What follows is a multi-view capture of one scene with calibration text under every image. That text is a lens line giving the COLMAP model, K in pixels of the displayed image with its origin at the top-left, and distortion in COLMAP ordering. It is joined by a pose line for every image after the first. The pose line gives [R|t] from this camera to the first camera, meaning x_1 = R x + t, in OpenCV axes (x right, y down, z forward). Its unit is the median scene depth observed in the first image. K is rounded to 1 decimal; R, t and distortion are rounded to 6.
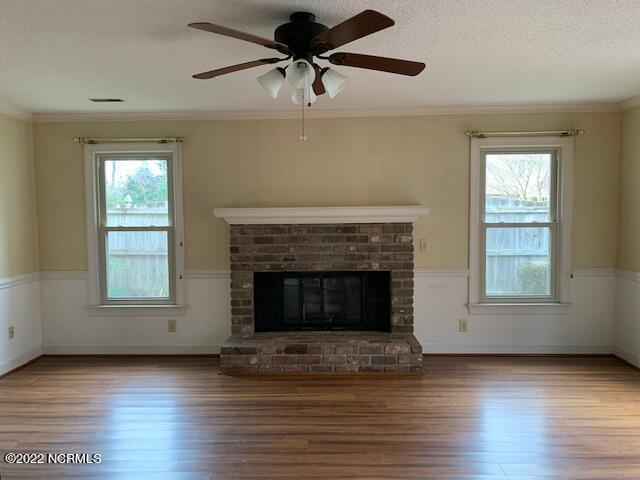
lens RADIAL K [[478.5, 0, 320.0], [0, 478.5, 240.0], [0, 0, 1]] dist [0.112810, -0.163268]
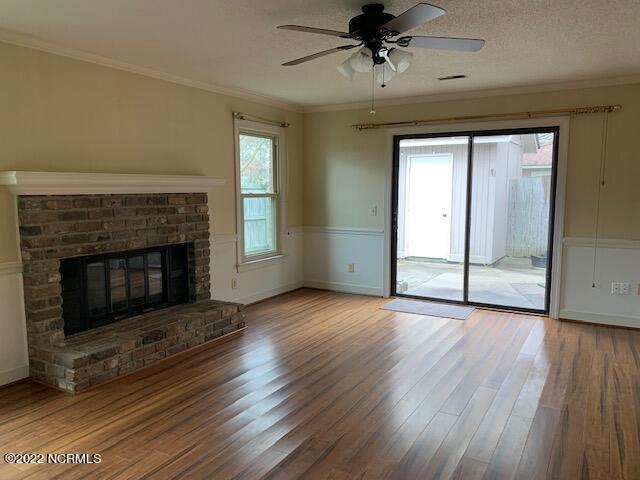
lens RADIAL K [[478.5, 0, 320.0], [0, 478.5, 240.0], [0, 0, 1]] dist [0.112810, -0.163268]
pose [[0.497638, -0.085897, 0.863121, -0.593627], [0.044799, 0.996302, 0.073322, -0.000472], [-0.866227, 0.002180, 0.499646, 0.268397]]
